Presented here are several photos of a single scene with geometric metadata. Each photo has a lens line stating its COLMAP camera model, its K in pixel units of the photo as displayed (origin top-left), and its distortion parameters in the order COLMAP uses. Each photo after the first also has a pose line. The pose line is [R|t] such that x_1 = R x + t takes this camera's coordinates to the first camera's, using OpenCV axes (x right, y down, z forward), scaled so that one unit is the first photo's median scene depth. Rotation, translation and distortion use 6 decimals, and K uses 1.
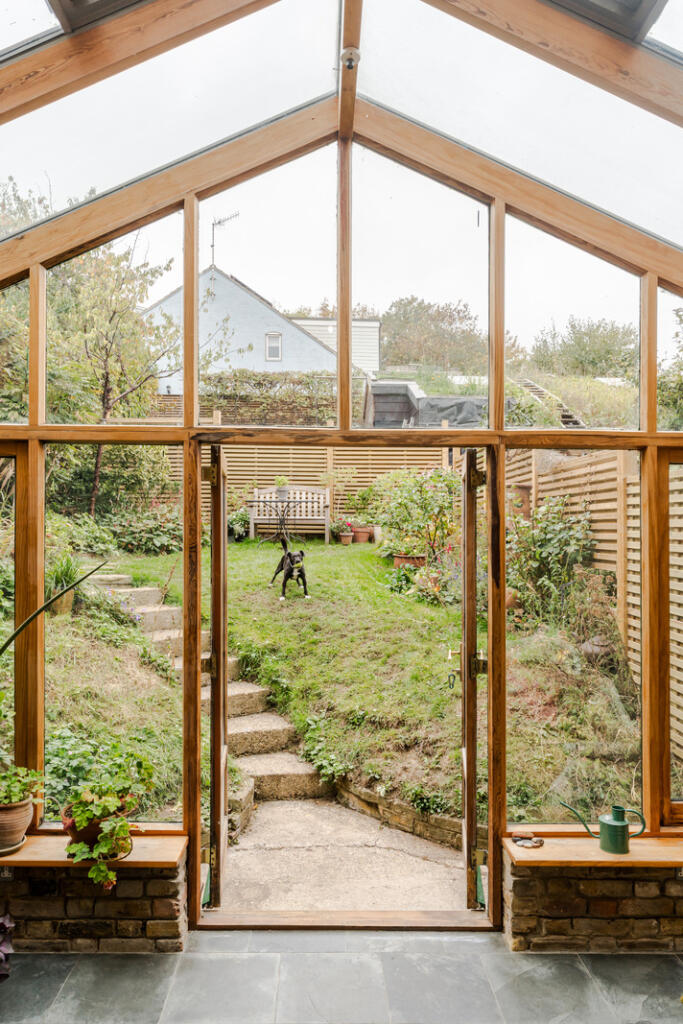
lens RADIAL K [[735.9, 0, 315.3], [0, 735.9, 541.0], [0, 0, 1]] dist [-0.002982, 0.006283]
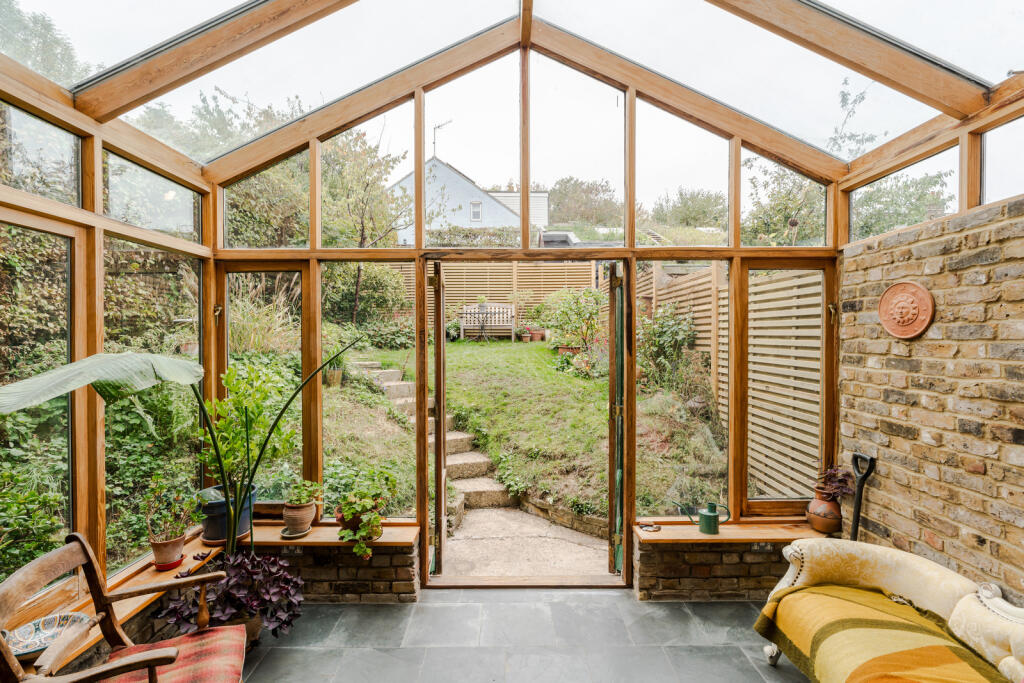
lens RADIAL K [[497.8, 0, 500.0], [0, 497.8, 358.9], [0, 0, 1]] dist [-0.010012, 0.002568]
pose [[0.999949, -0.002478, -0.009772, -0.000925], [0.002707, 0.999722, 0.023431, 0.033607], [0.009712, -0.023456, 0.999678, 0.007087]]
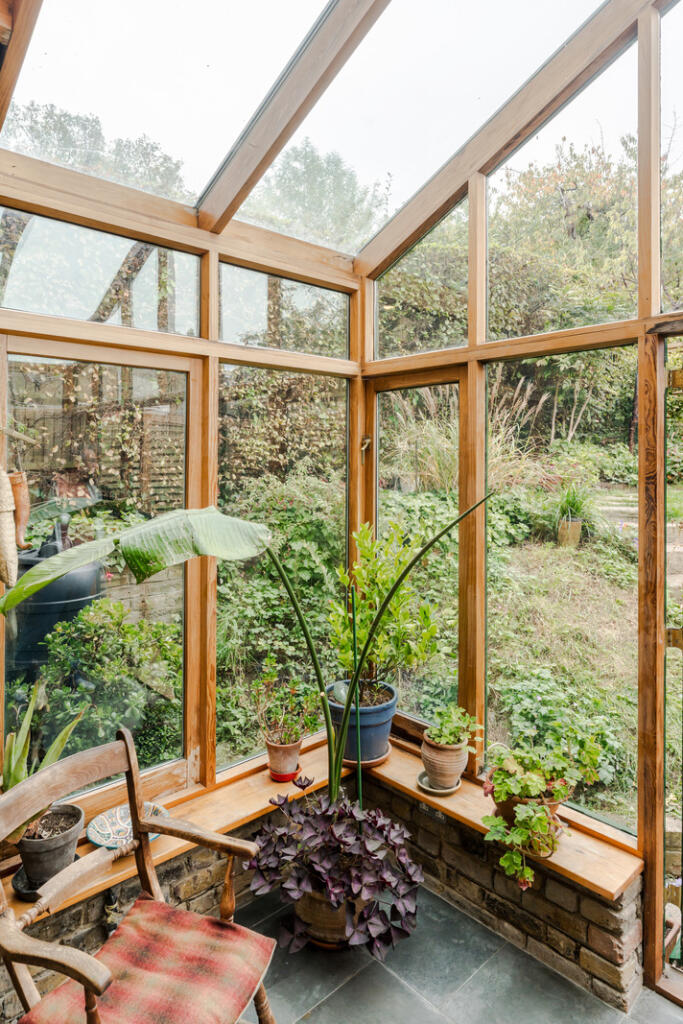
lens RADIAL K [[645.5, 0, 288.5], [0, 645.5, 468.4], [0, 0, 1]] dist [-0.010694, 0.005714]
pose [[0.674355, -0.000111, -0.738408, 0.056296], [-0.004056, 0.999984, -0.003854, 0.002552], [0.738396, 0.005595, 0.674344, 0.233752]]
